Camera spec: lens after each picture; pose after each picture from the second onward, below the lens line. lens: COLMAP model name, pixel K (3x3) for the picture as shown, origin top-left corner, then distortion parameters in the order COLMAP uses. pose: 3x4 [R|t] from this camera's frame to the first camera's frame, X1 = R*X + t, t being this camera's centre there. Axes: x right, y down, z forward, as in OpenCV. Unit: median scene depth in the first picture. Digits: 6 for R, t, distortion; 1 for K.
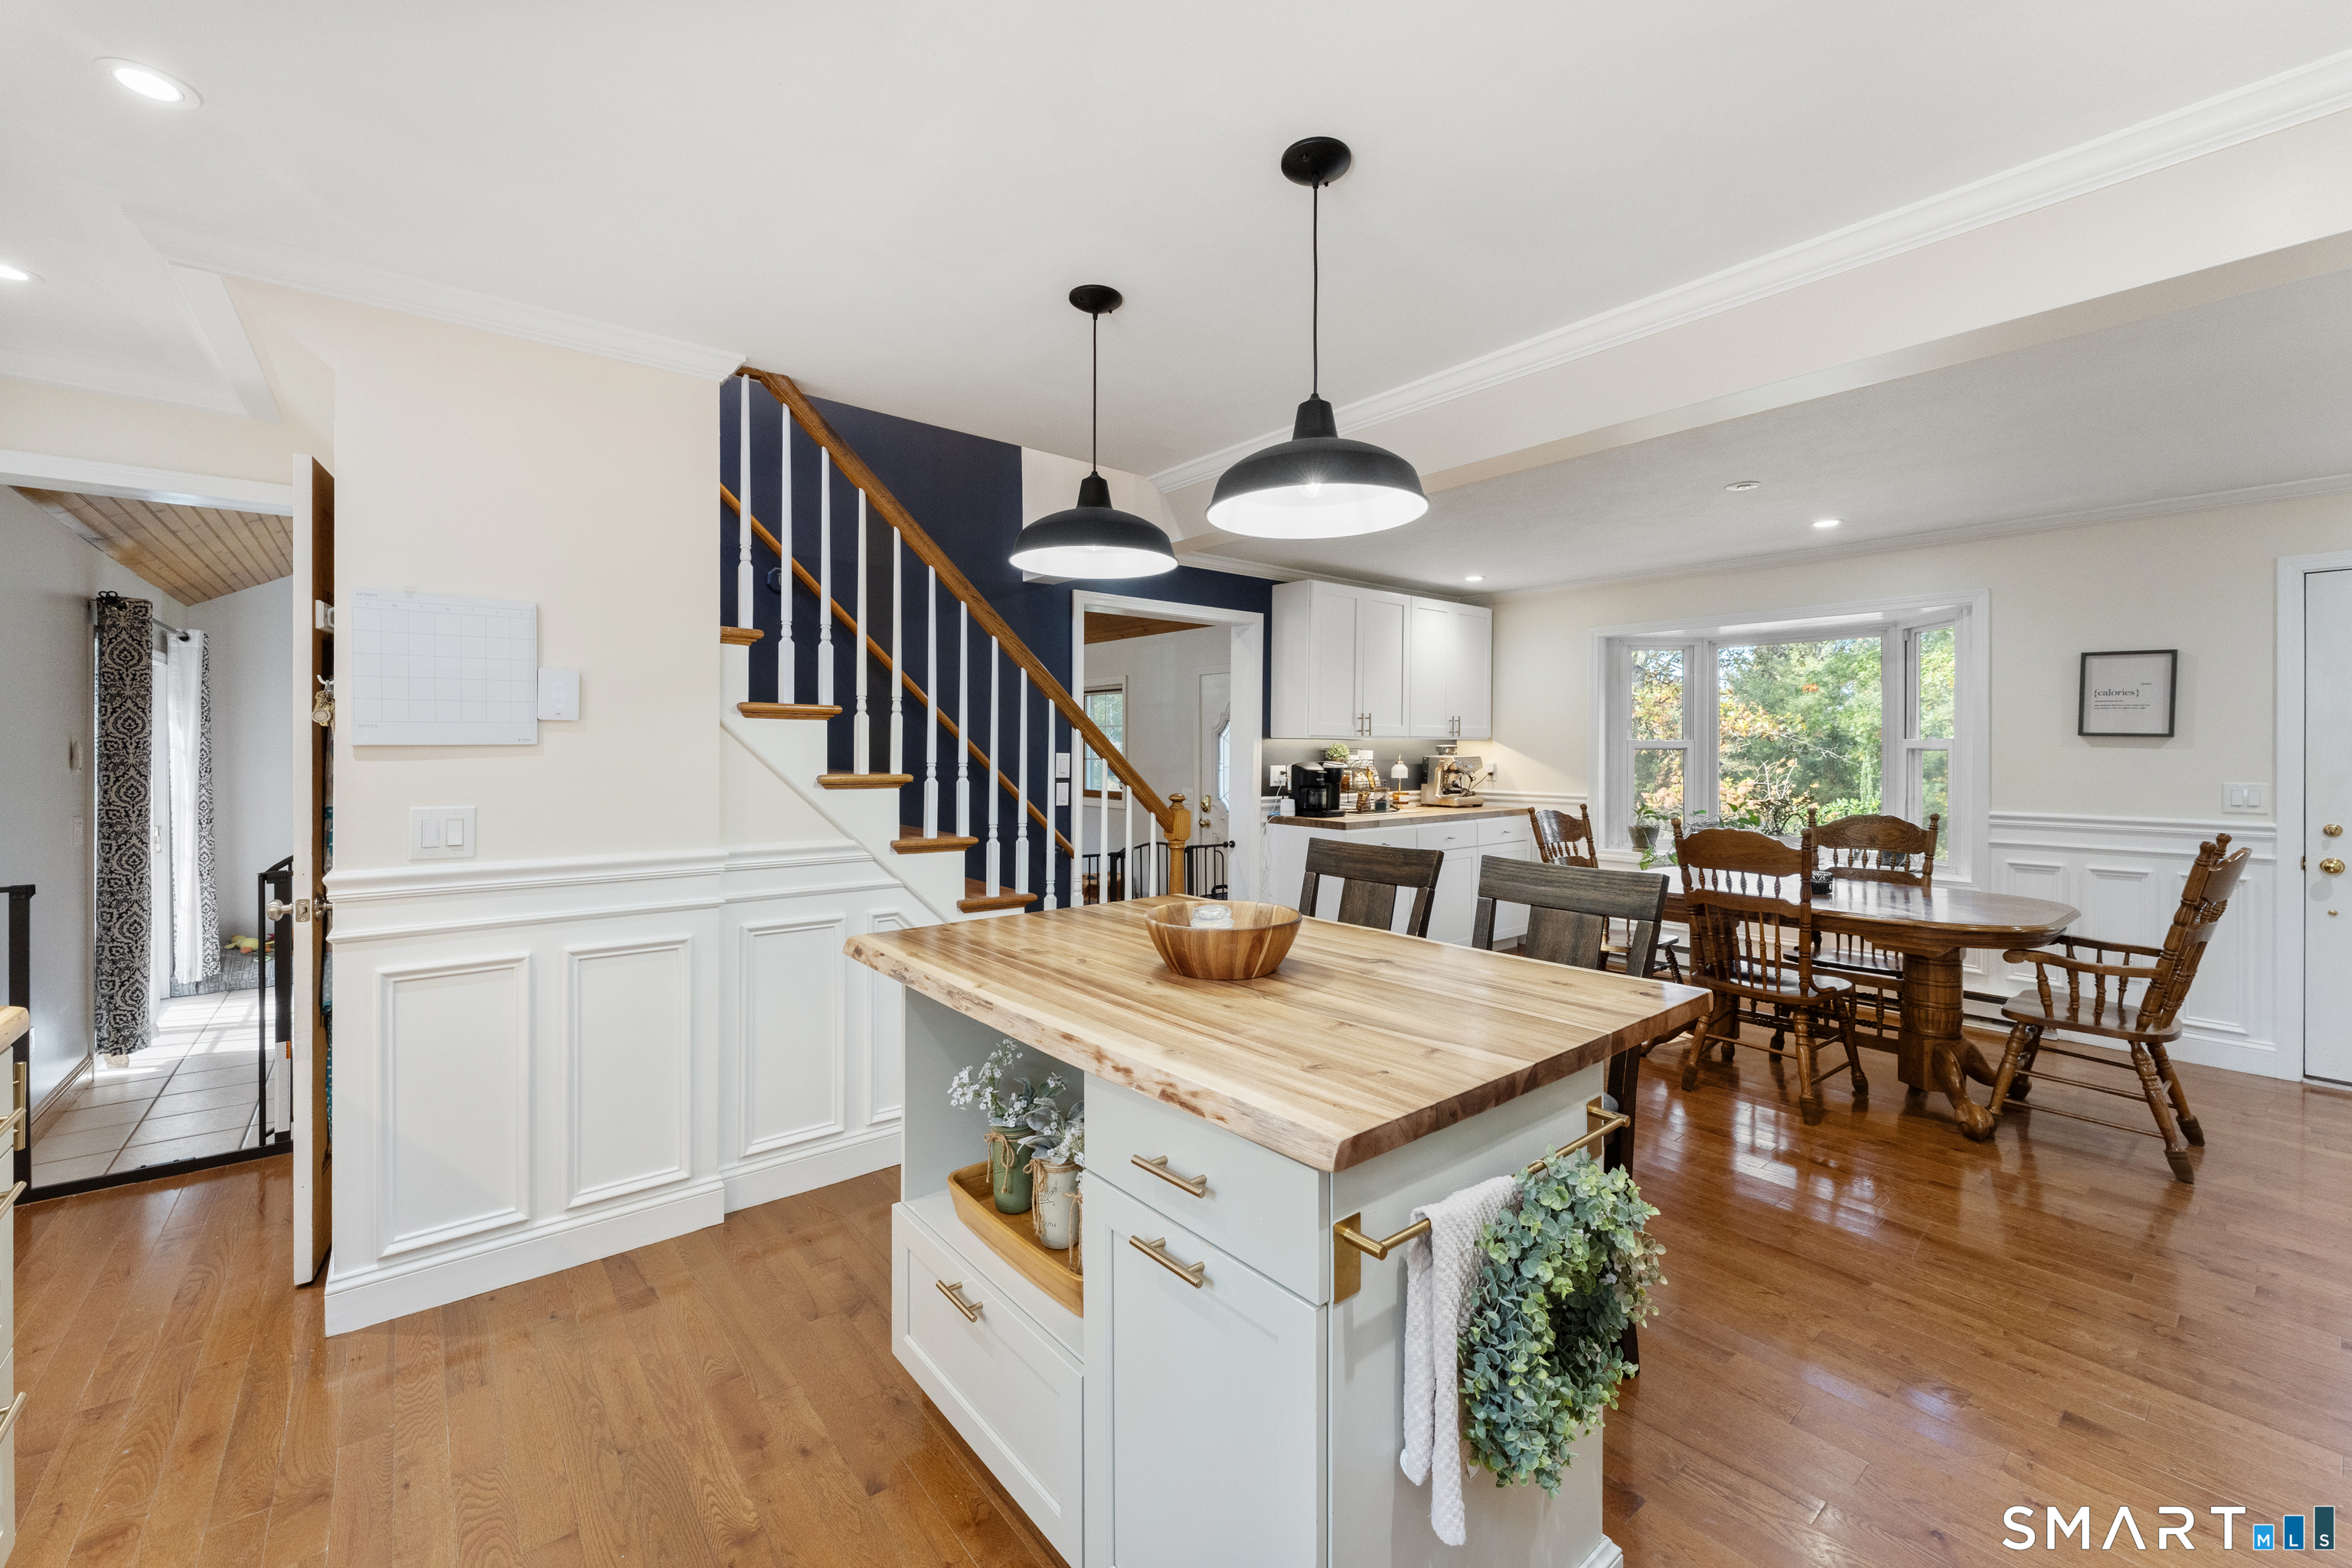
lens RADIAL K [[949.5, 0, 1176.7], [0, 949.5, 747.3], [0, 0, 1]] dist [0.000987, 0.000169]
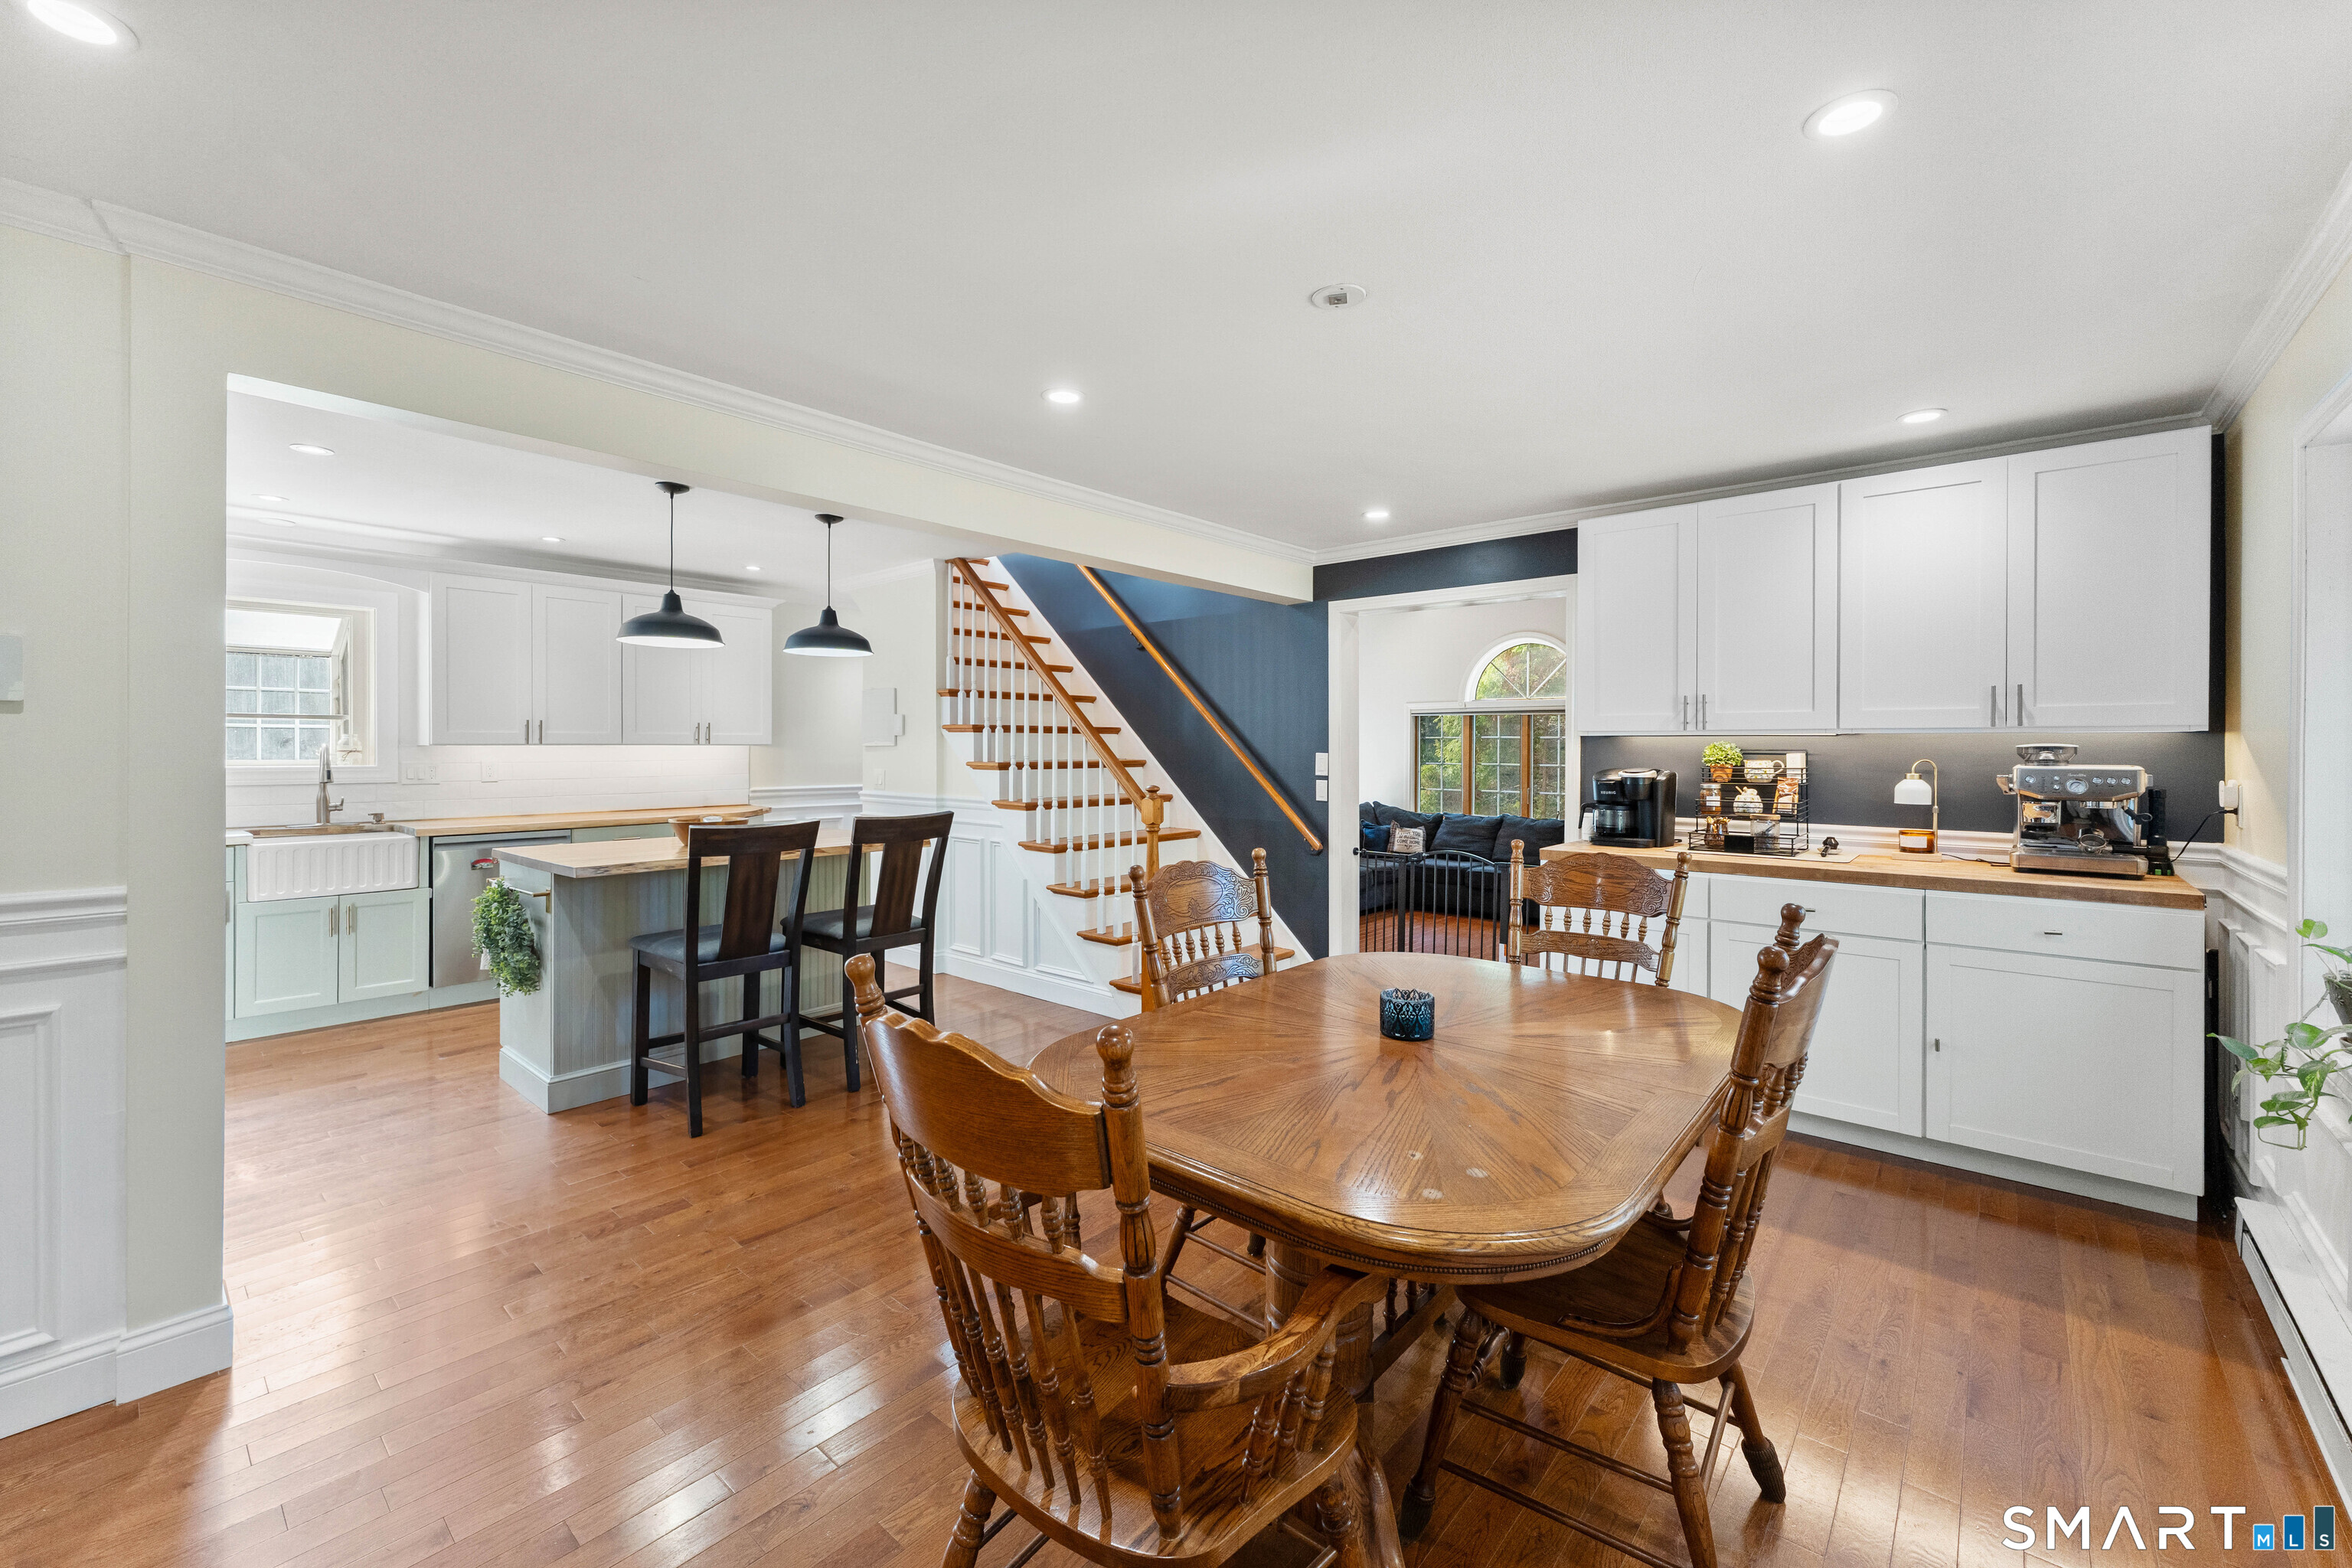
lens RADIAL K [[960.0, 0, 1179.4], [0, 960.0, 752.4], [0, 0, 1]] dist [0.000789, 0.000060]
pose [[0.171702, 0.002381, -0.985146, 0.775651], [-0.000932, 0.999997, 0.002254, 0.001454], [0.985148, 0.000532, 0.171704, 0.532366]]
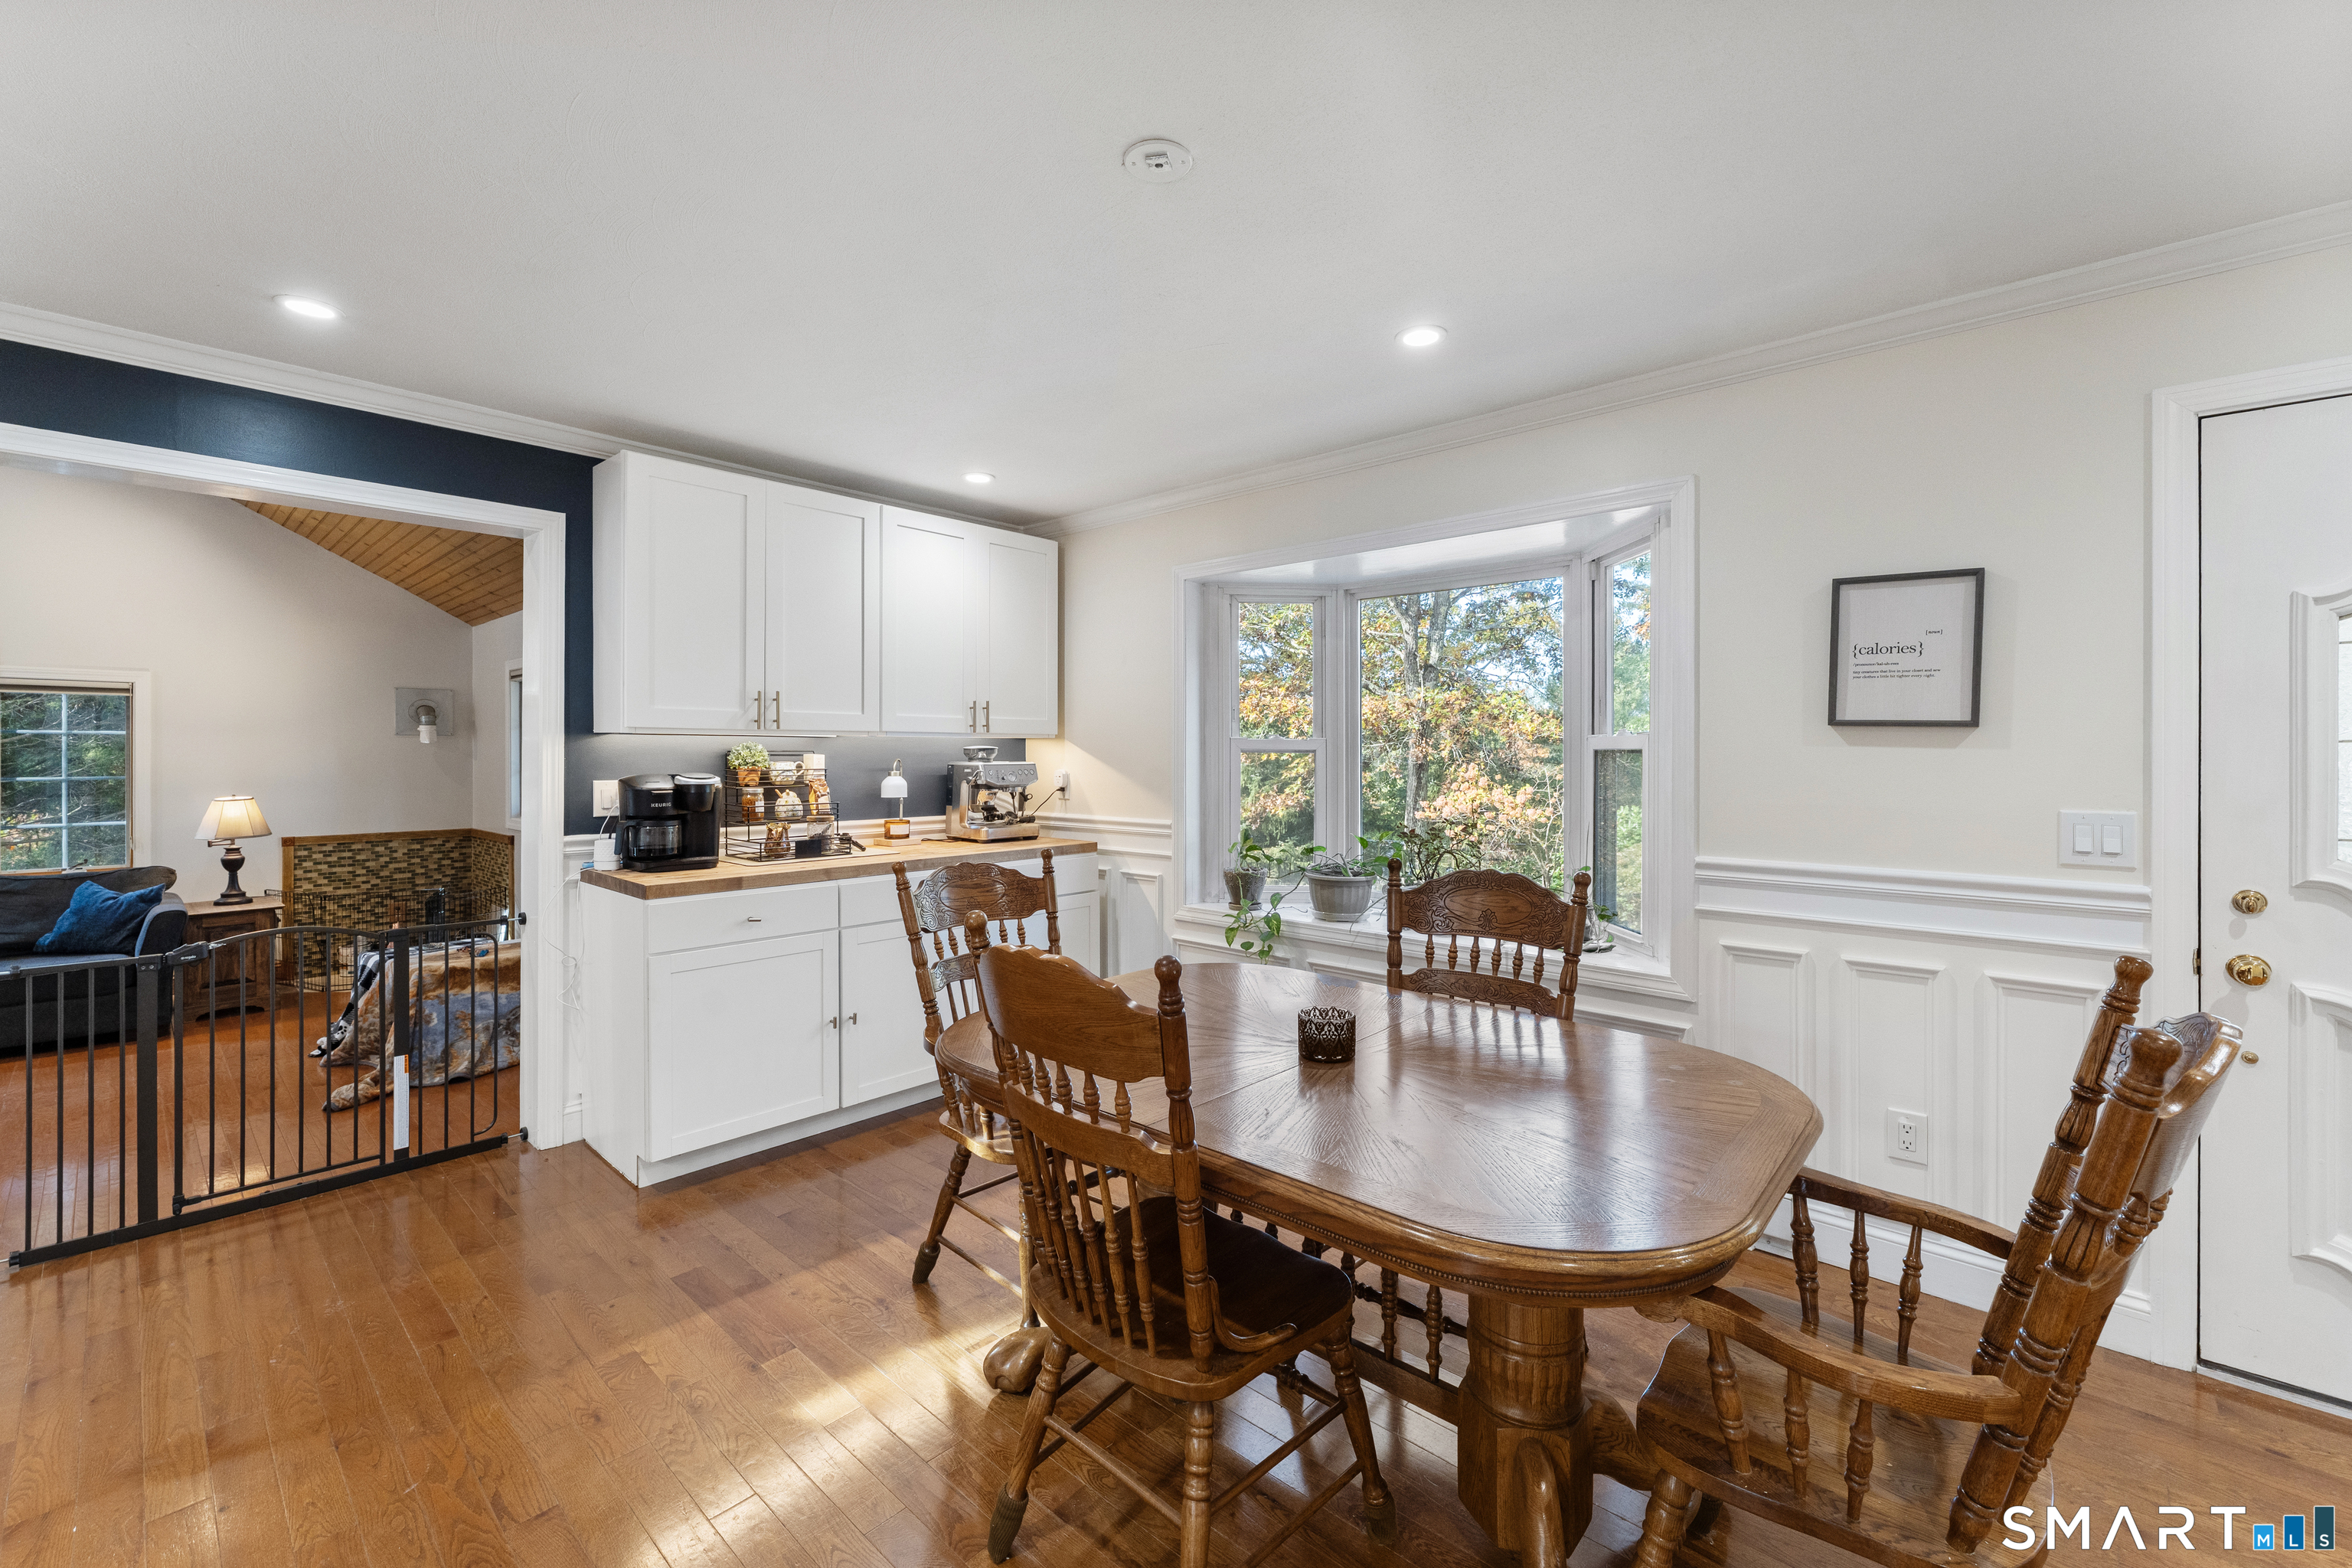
lens RADIAL K [[960.0, 0, 1179.4], [0, 960.0, 752.4], [0, 0, 1]] dist [0.000789, 0.000060]
pose [[0.988511, -0.001171, 0.151145, 0.356816], [0.001217, 0.999999, -0.000212, 0.002534], [-0.151144, 0.000393, 0.988512, 0.366325]]
